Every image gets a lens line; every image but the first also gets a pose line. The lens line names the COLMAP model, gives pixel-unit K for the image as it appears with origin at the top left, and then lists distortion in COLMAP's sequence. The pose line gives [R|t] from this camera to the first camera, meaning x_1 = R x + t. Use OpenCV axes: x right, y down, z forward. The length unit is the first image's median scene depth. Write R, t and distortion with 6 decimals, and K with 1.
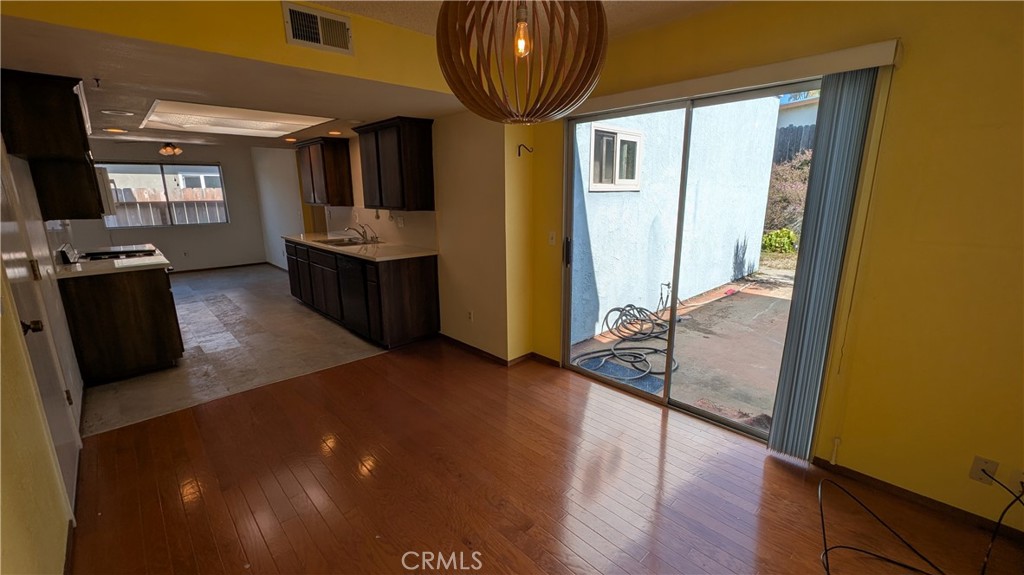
lens RADIAL K [[421.7, 0, 510.8], [0, 421.7, 285.1], [0, 0, 1]] dist [0.000001, -0.000594]
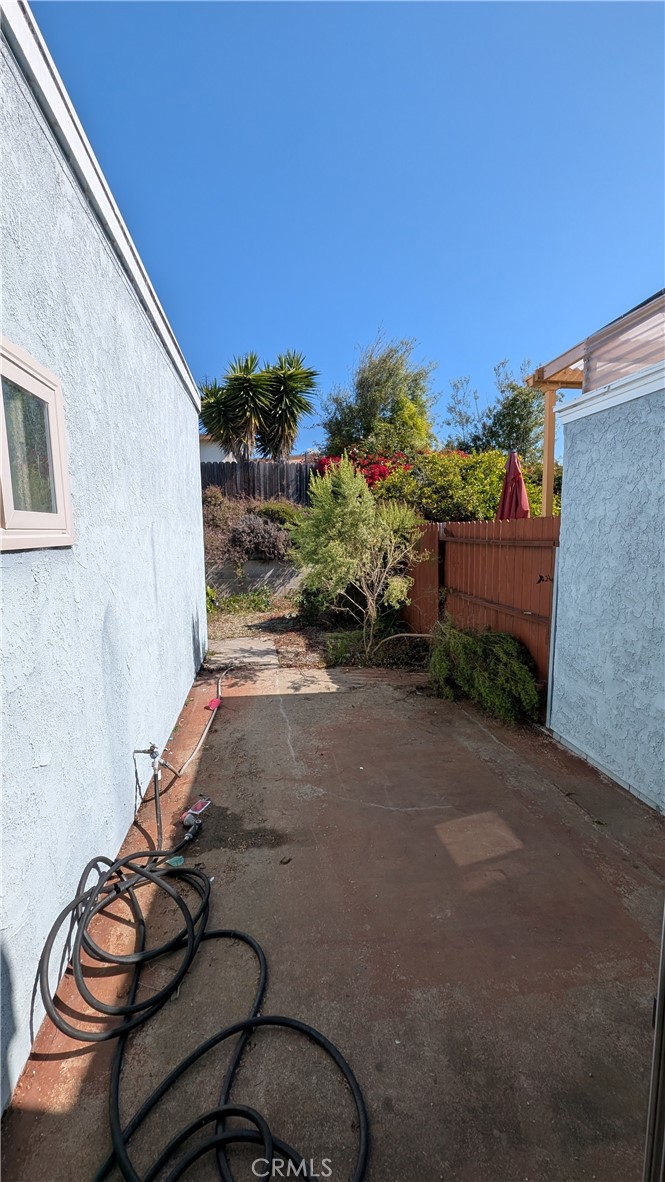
lens RADIAL K [[486.8, 0, 327.5], [0, 486.8, 592.6], [0, 0, 1]] dist [0.000001, -0.000594]
pose [[0.586323, -0.102568, 0.803558, 0.096457], [0.191297, 0.981428, -0.014310, -0.133936], [-0.787167, 0.162109, 0.595054, 0.575497]]
